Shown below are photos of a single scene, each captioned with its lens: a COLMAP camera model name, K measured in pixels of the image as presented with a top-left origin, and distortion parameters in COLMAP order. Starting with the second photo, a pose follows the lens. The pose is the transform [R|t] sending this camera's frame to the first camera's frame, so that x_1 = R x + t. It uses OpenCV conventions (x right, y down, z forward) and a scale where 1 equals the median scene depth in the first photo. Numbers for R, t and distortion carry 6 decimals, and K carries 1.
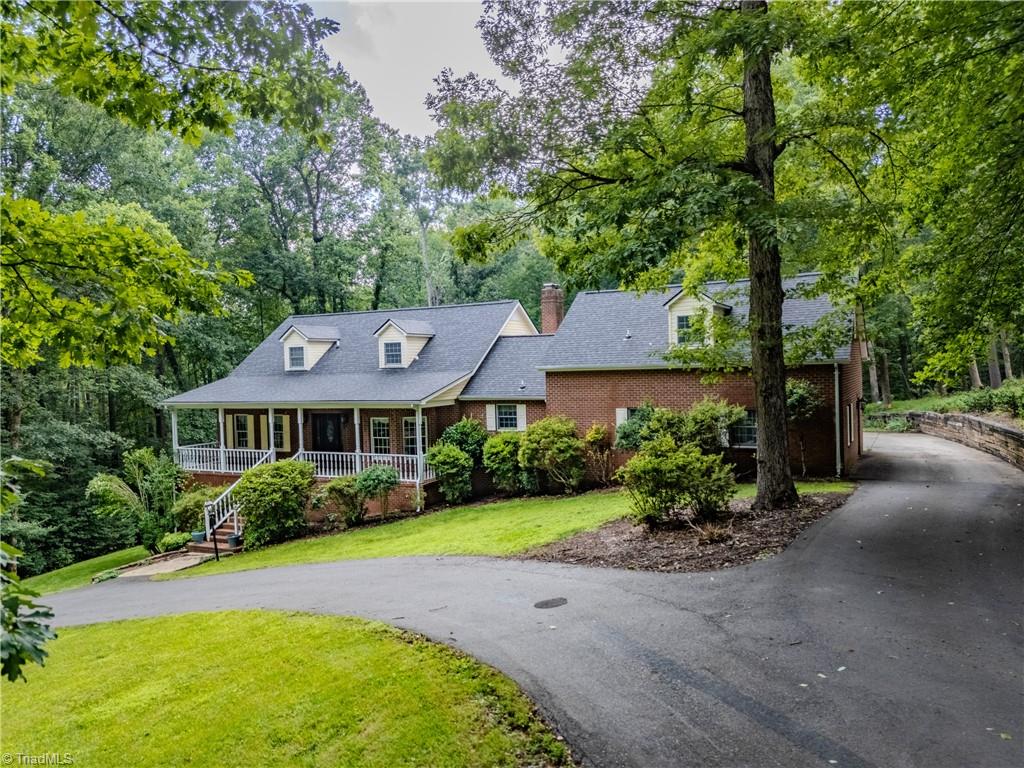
lens RADIAL K [[748.8, 0, 513.0], [0, 748.8, 385.9], [0, 0, 1]] dist [0.101700, -0.086229]
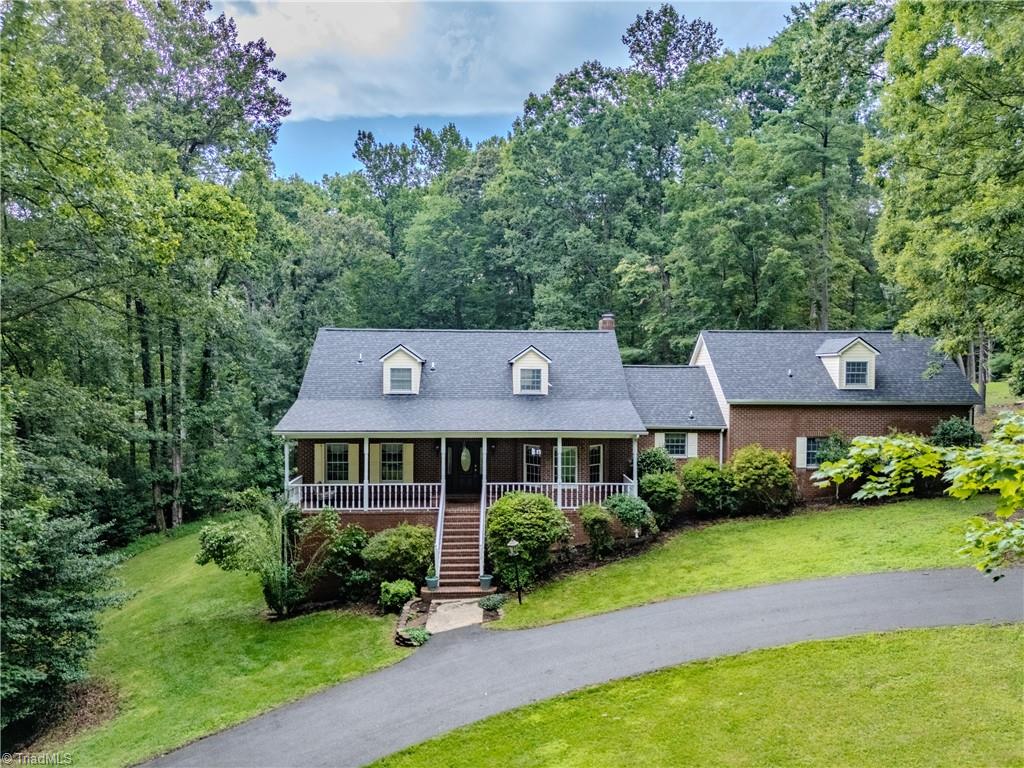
lens RADIAL K [[748.8, 0, 513.0], [0, 748.8, 385.9], [0, 0, 1]] dist [0.101700, -0.086229]
pose [[0.849185, 0.039399, 0.526624, -0.743859], [-0.014522, 0.998578, -0.051291, 0.015504], [-0.527896, 0.035908, 0.848550, 0.201581]]
